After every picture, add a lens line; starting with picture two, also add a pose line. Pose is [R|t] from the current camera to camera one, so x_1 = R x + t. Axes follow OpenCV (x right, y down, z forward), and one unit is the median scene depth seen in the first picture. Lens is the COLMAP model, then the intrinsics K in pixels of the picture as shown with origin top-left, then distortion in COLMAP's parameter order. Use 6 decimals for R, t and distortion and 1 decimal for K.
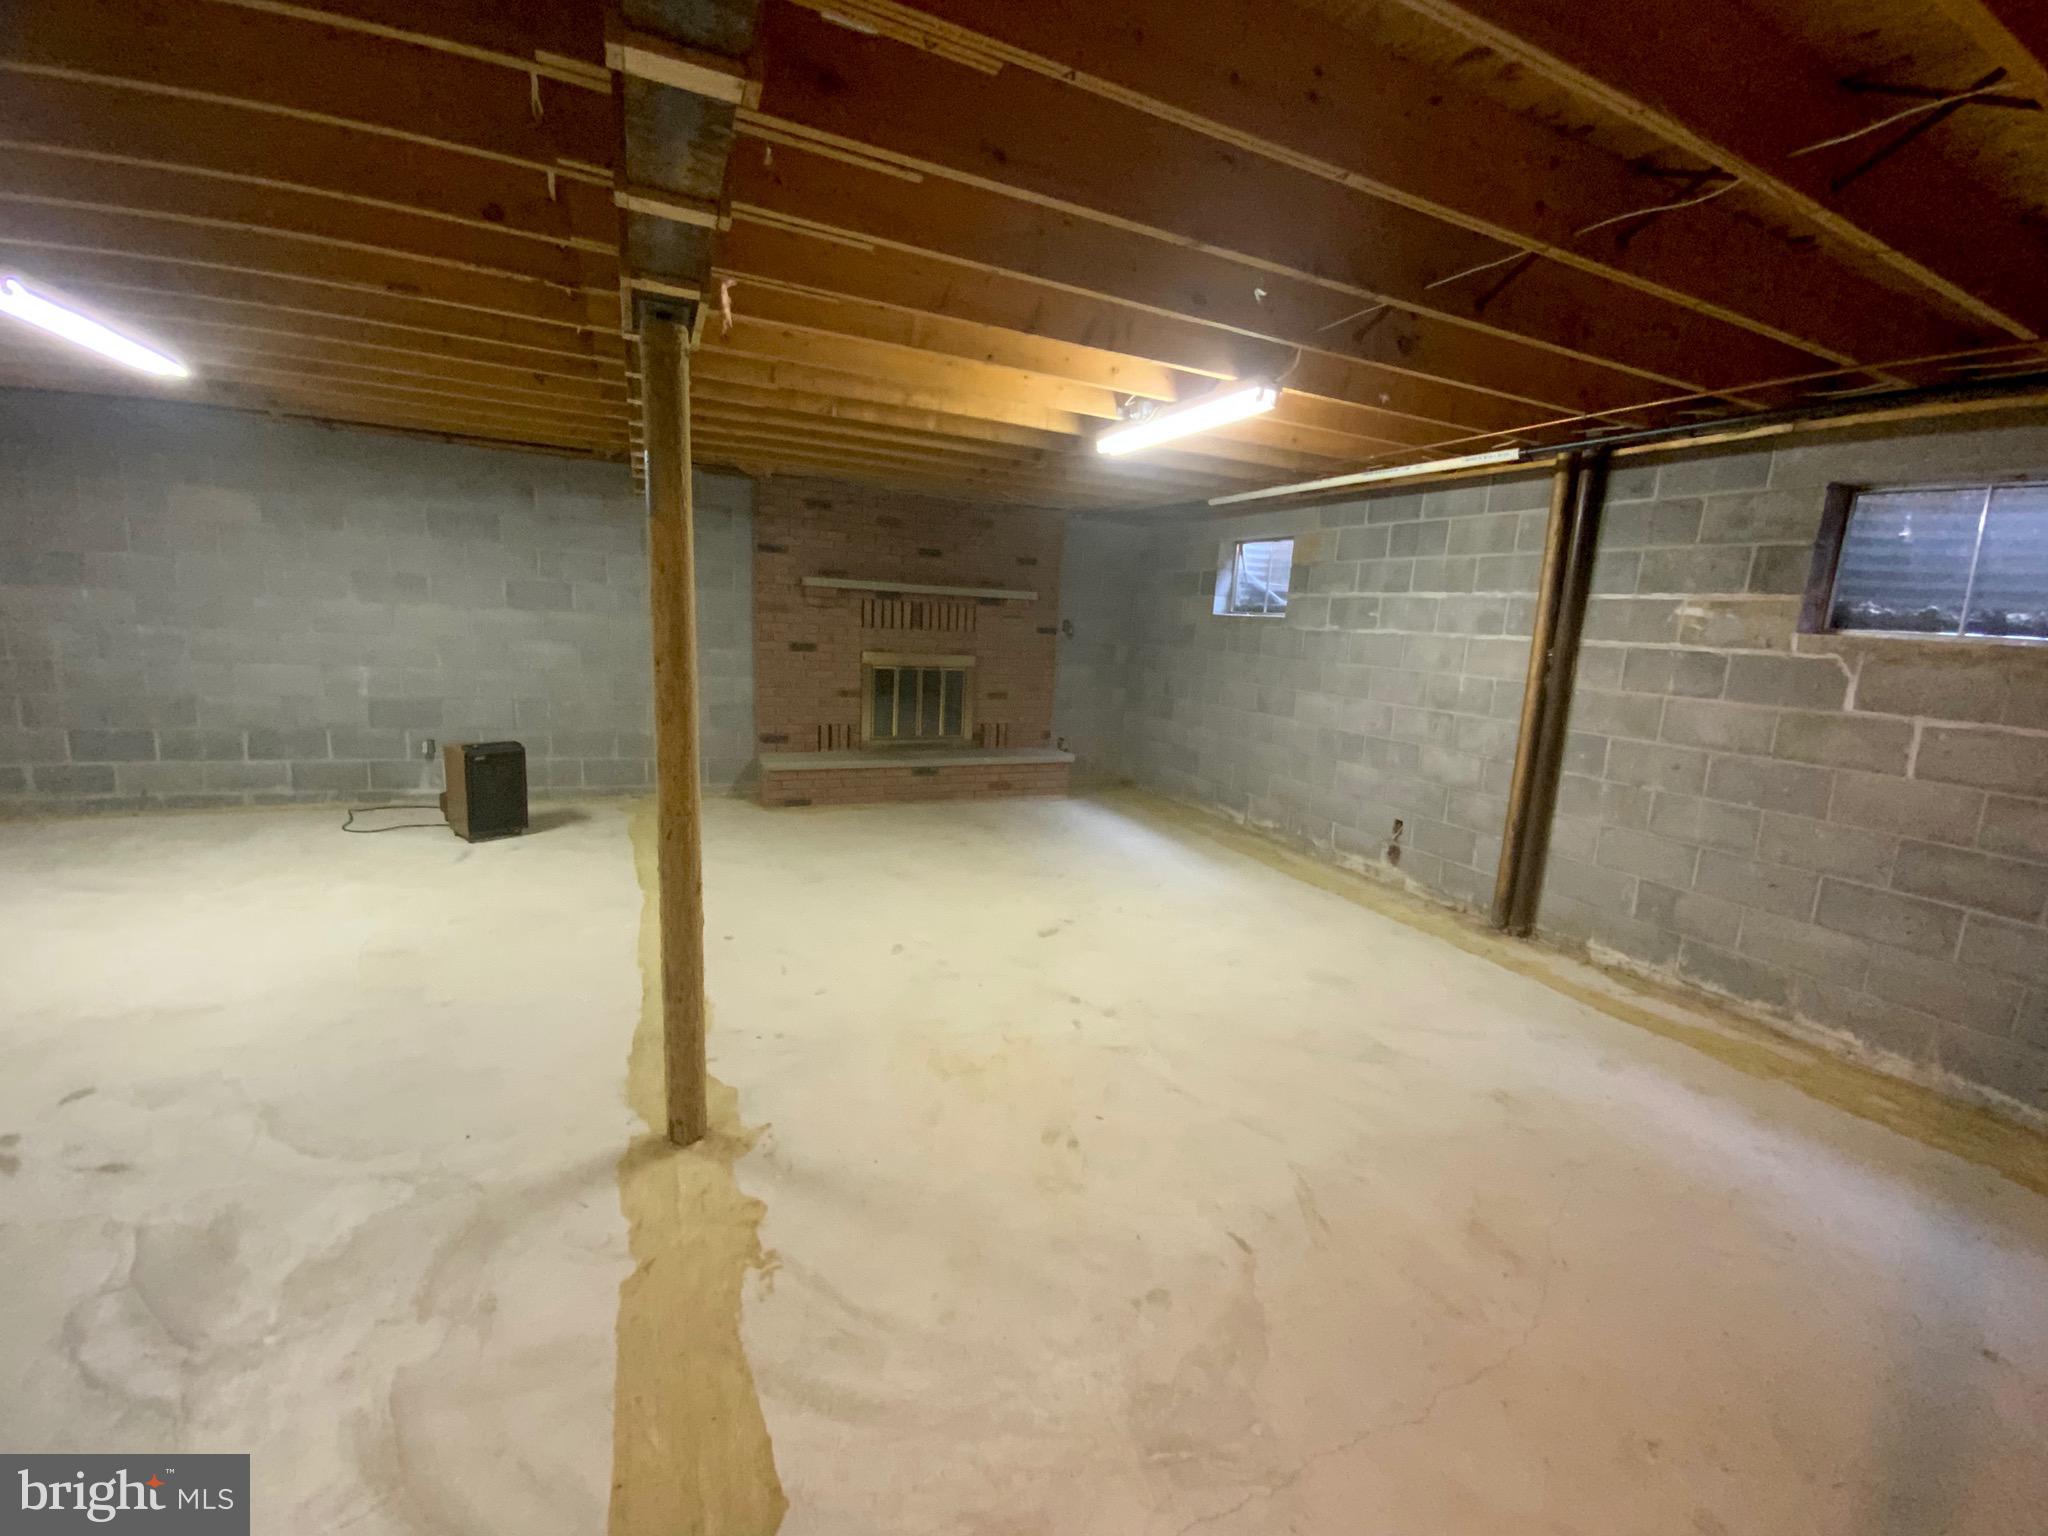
lens RADIAL K [[822.2, 0, 1031.9], [0, 822.2, 769.8], [0, 0, 1]] dist [0.035780, -0.000045]
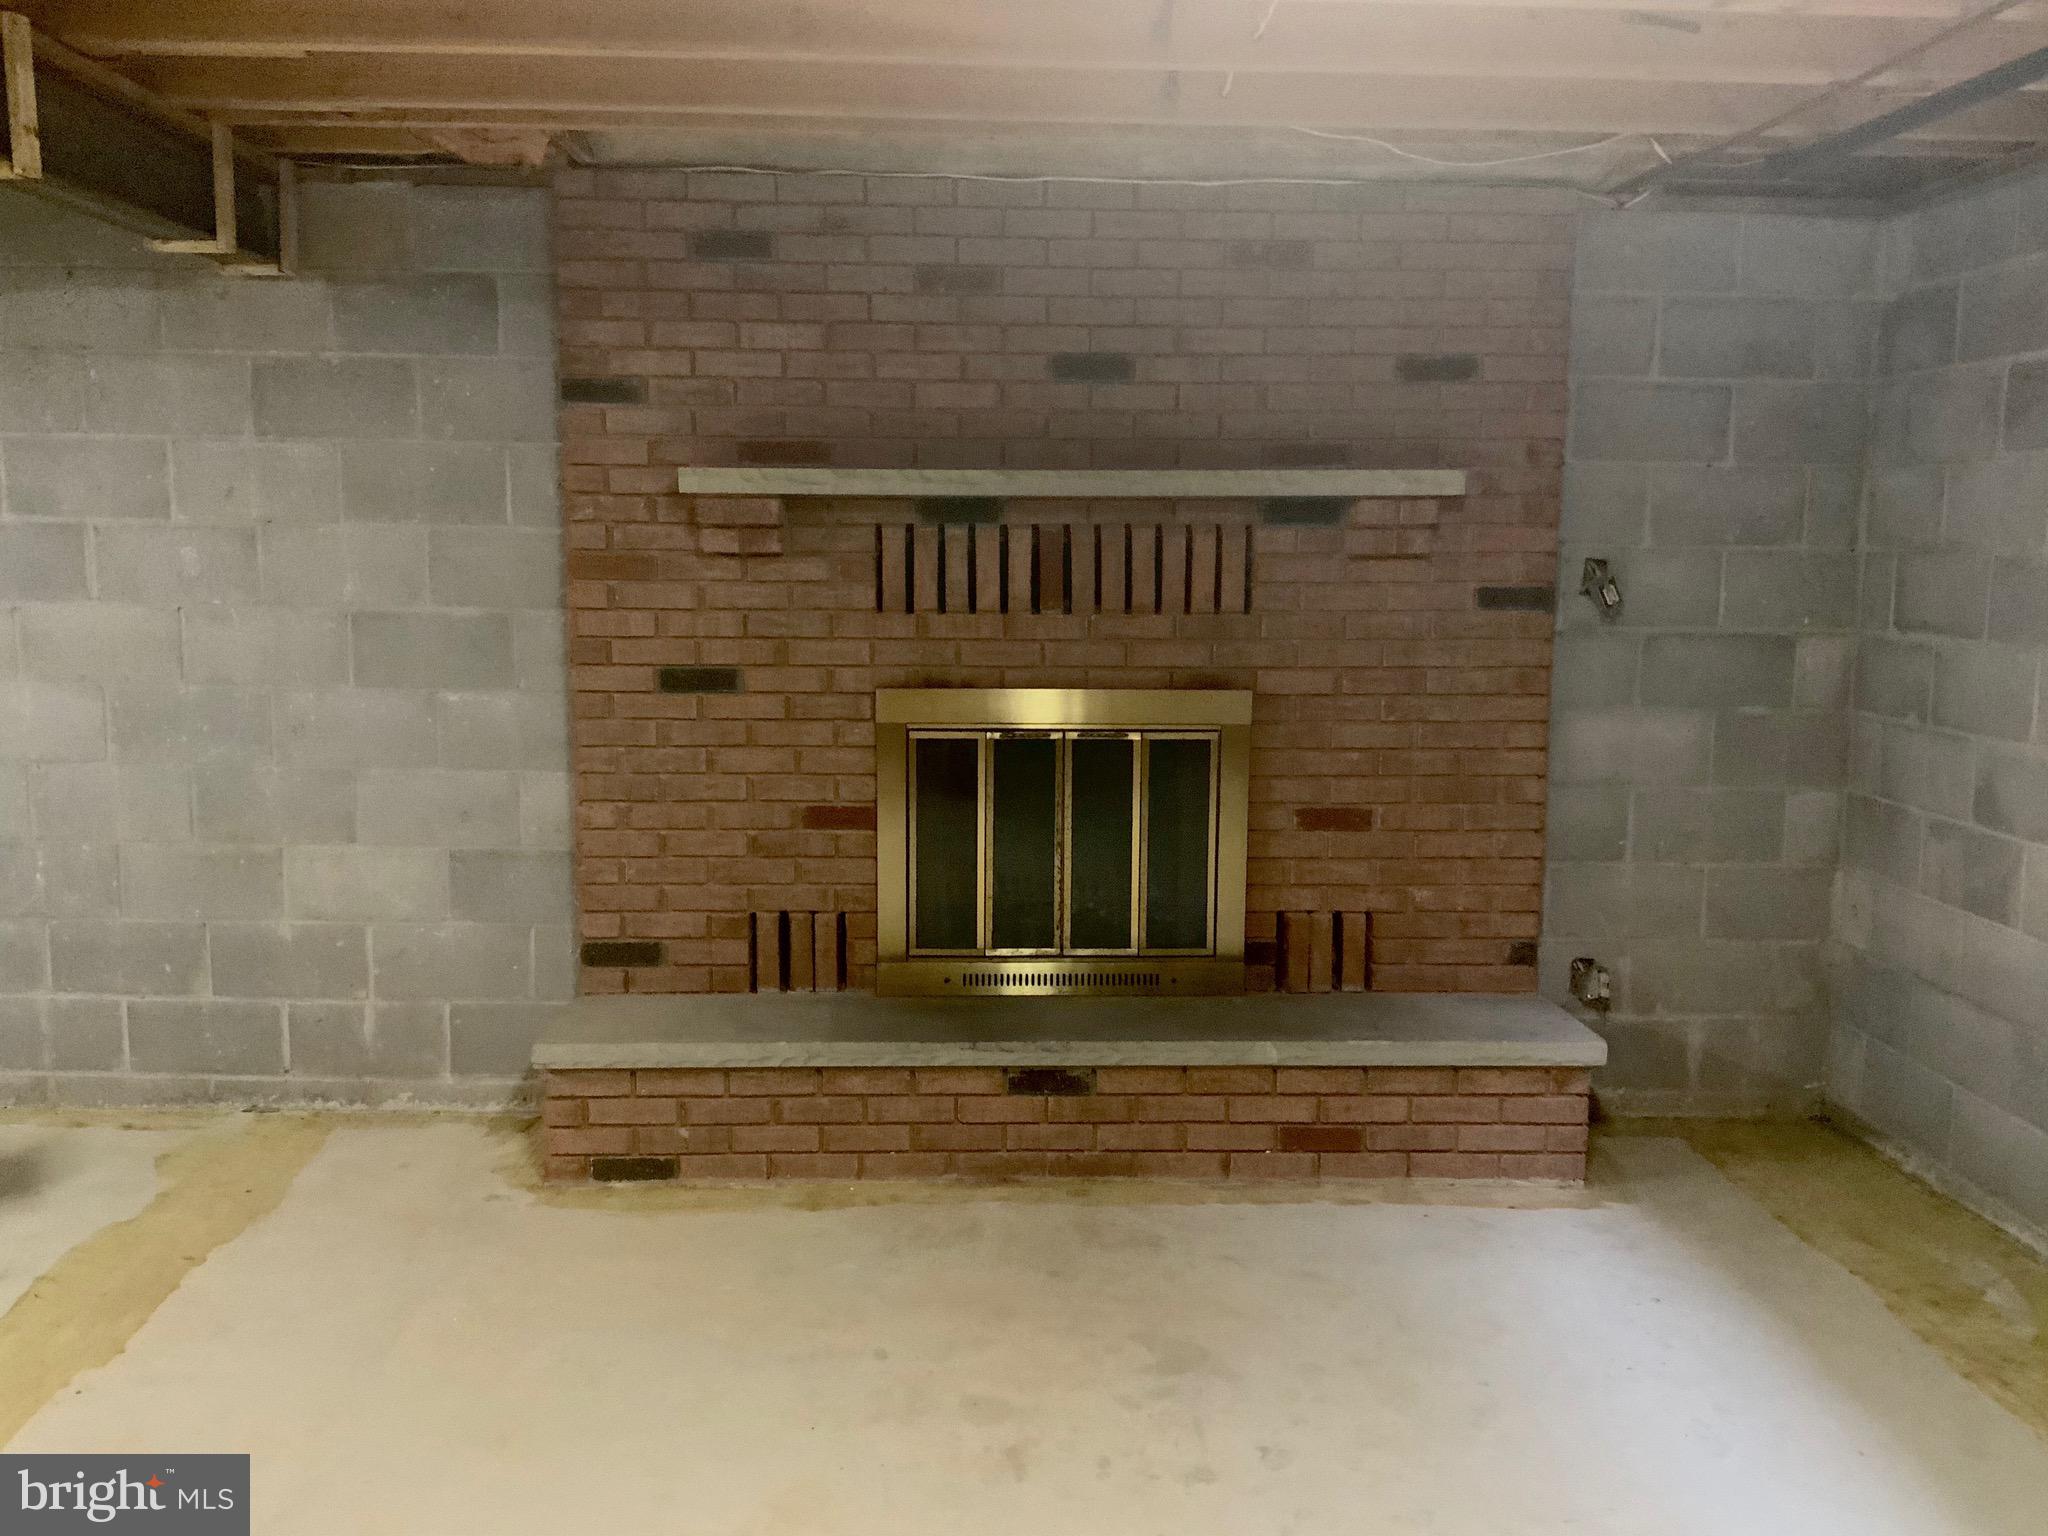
lens RADIAL K [[1680.6, 0, 1018.8], [0, 1680.6, 759.0], [0, 0, 1]] dist [0.115176, -0.254299]
pose [[0.918857, 0.002645, -0.394581, 0.103429], [-0.028675, 0.997781, -0.060088, -0.078338], [0.393547, 0.066527, 0.916894, 0.423339]]
